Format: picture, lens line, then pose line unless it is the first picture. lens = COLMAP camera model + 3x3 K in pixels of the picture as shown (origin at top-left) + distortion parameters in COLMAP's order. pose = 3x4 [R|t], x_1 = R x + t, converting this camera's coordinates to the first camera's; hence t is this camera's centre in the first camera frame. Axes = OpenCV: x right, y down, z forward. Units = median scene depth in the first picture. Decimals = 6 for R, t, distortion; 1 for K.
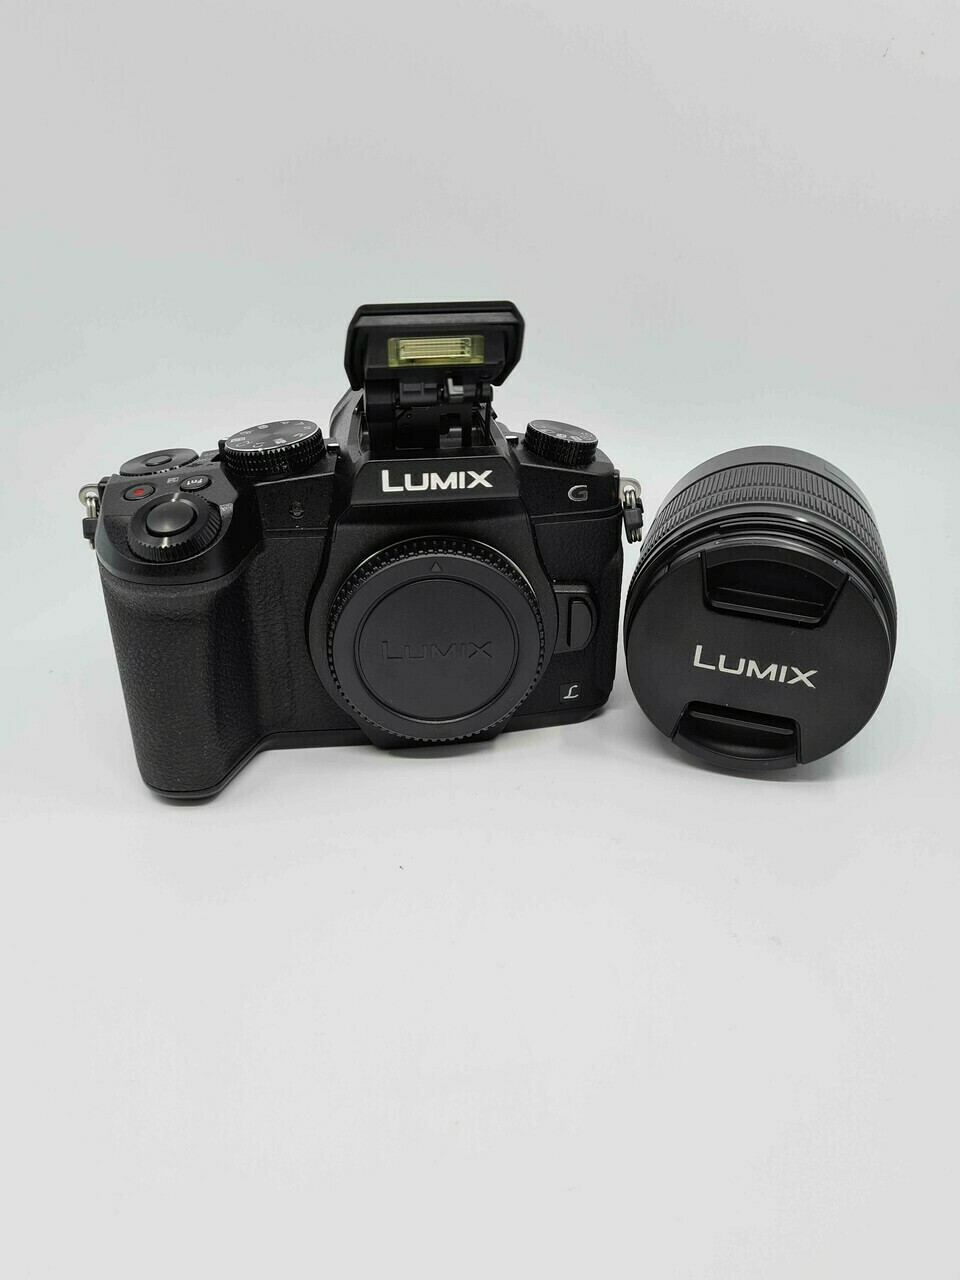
lens RADIAL K [[1001.9, 0, 497.8], [0, 1001.9, 633.4], [0, 0, 1]] dist [-0.009097, 0.008742]
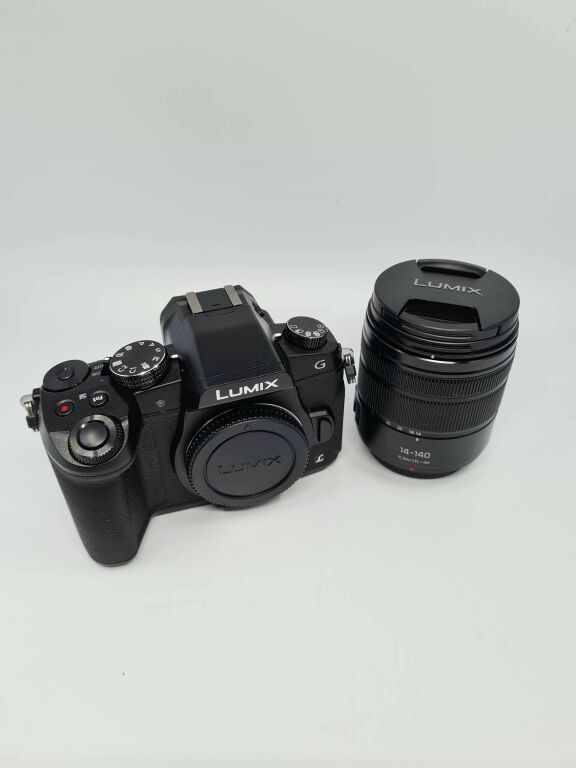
lens RADIAL K [[601.1, 0, 289.3], [0, 601.1, 384.6], [0, 0, 1]] dist [-0.009097, 0.008742]
pose [[0.985333, -0.122183, 0.119127, -0.104981], [0.093920, 0.971145, 0.219217, -0.356906], [-0.142474, -0.204813, 0.968376, -0.003299]]
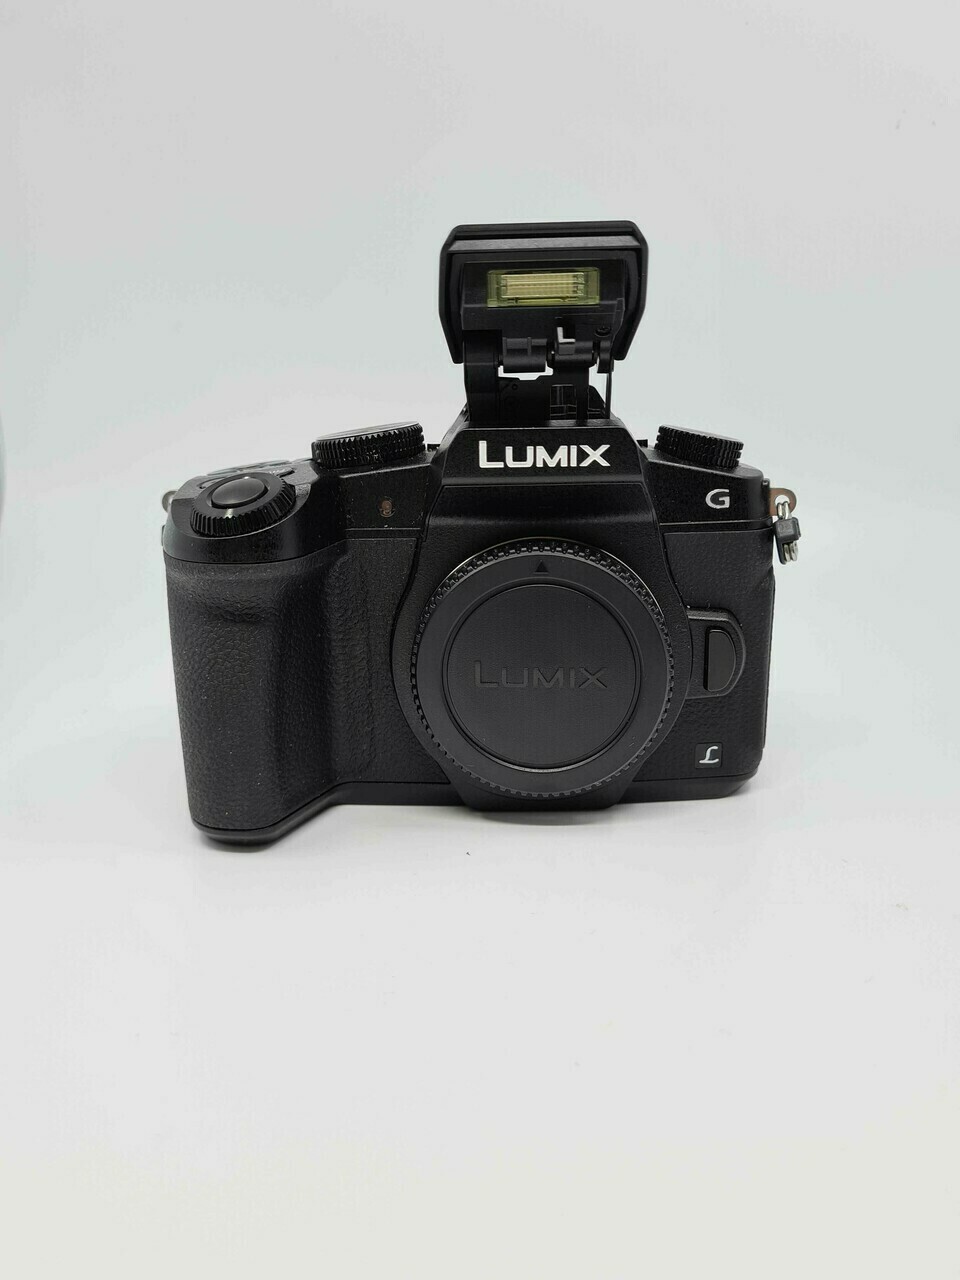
lens RADIAL K [[1001.9, 0, 480.5], [0, 1001.9, 635.4], [0, 0, 1]] dist [-0.009097, 0.008742]
pose [[0.983903, 0.021743, -0.177376, 0.037740], [-0.057910, 0.977803, -0.201365, 0.158973], [0.169061, 0.208395, 0.963322, 0.196520]]
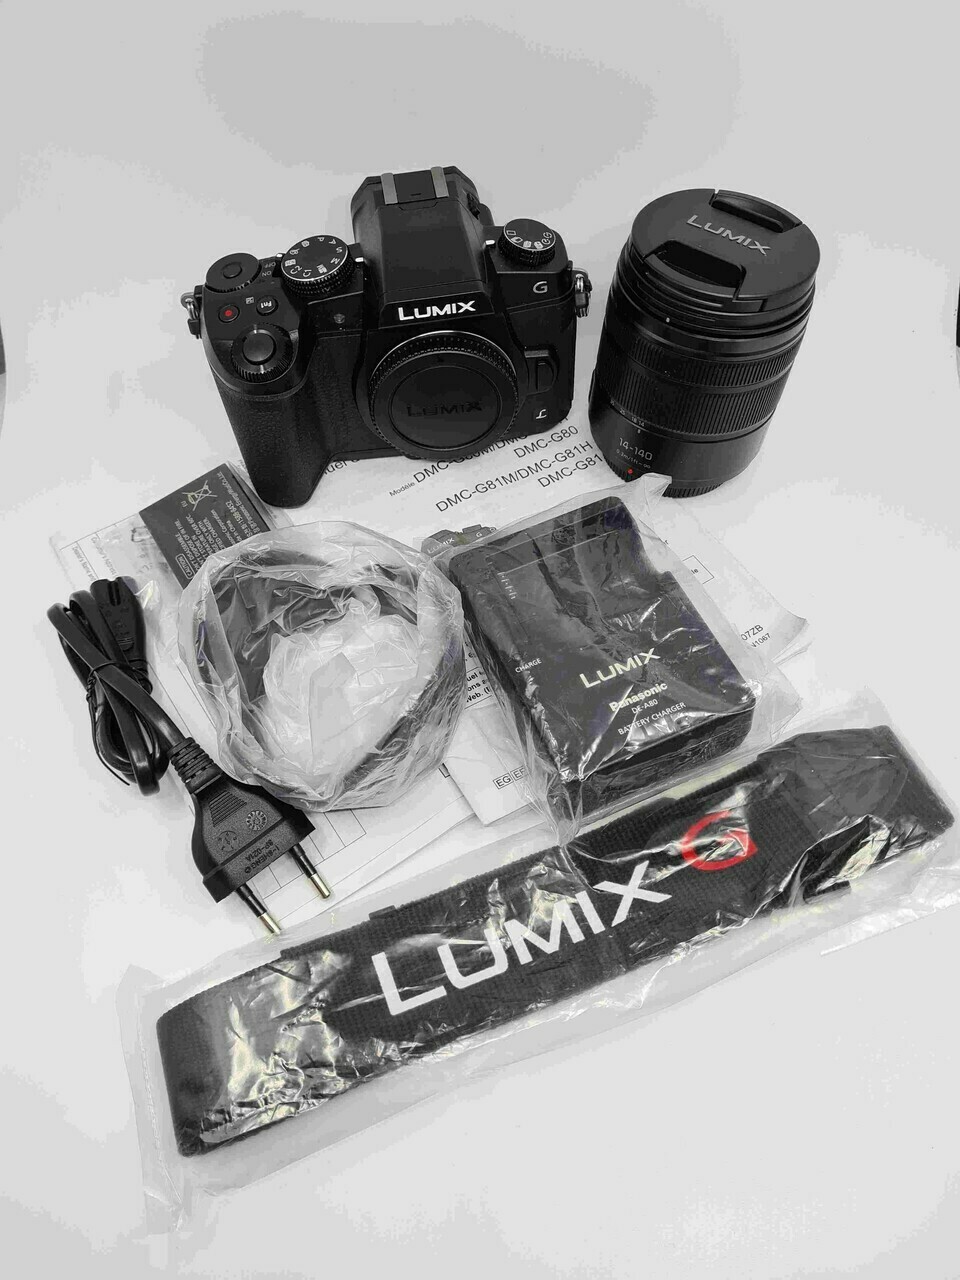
lens RADIAL K [[1001.9, 0, 487.7], [0, 1001.9, 681.0], [0, 0, 1]] dist [-0.009097, 0.008742]
pose [[0.998882, -0.014571, -0.044972, 0.065178], [0.036168, 0.848148, 0.528523, -0.431038], [0.030442, -0.529559, 0.847727, -0.467806]]
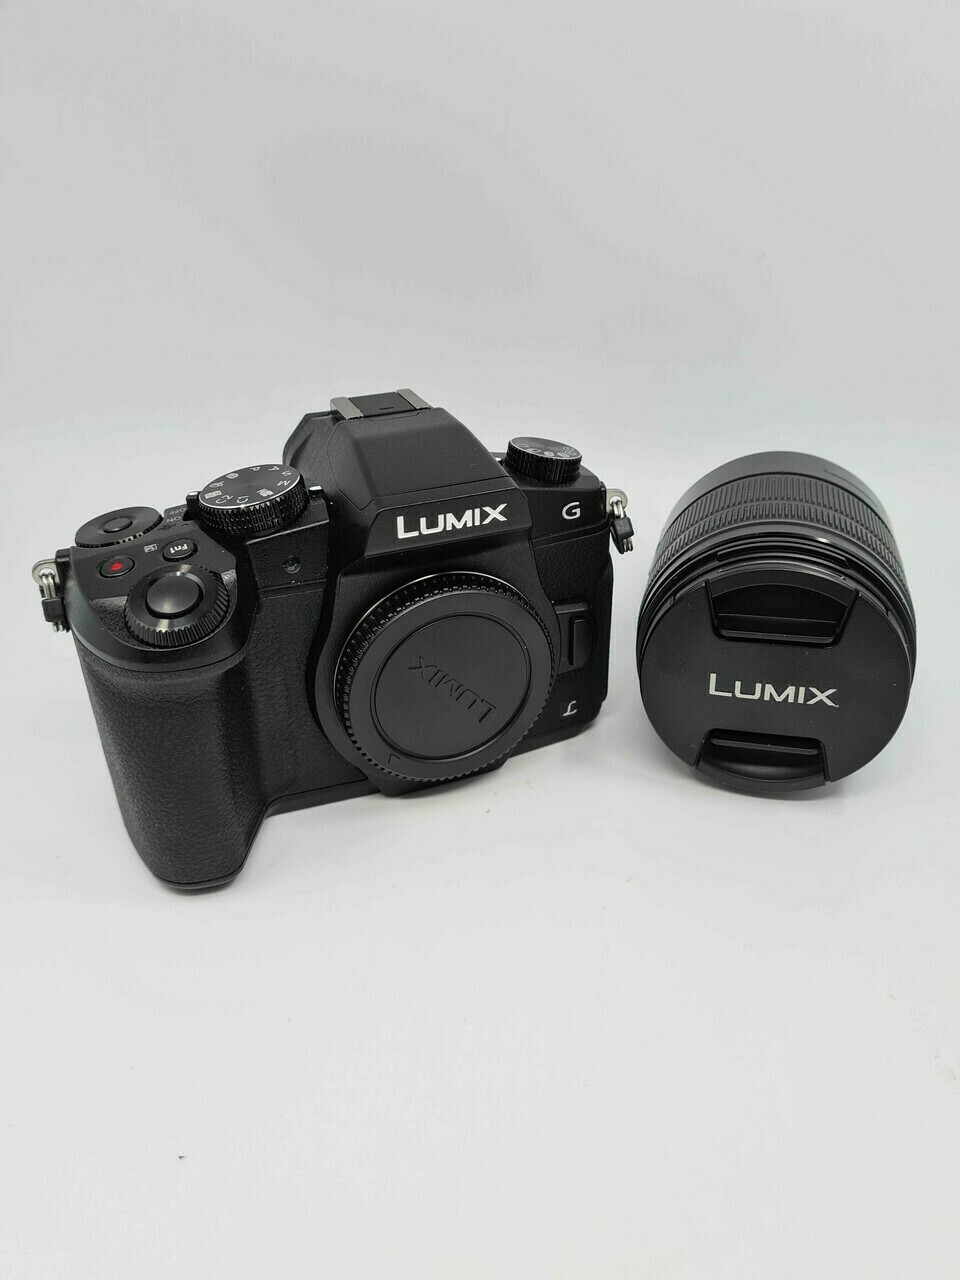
lens RADIAL K [[1001.9, 0, 486.2], [0, 1001.9, 650.2], [0, 0, 1]] dist [-0.009097, 0.008742]
pose [[0.976067, -0.131511, 0.173202, -0.197599], [0.122068, 0.990447, 0.064137, -0.082745], [-0.179982, -0.041459, 0.982796, 0.053407]]
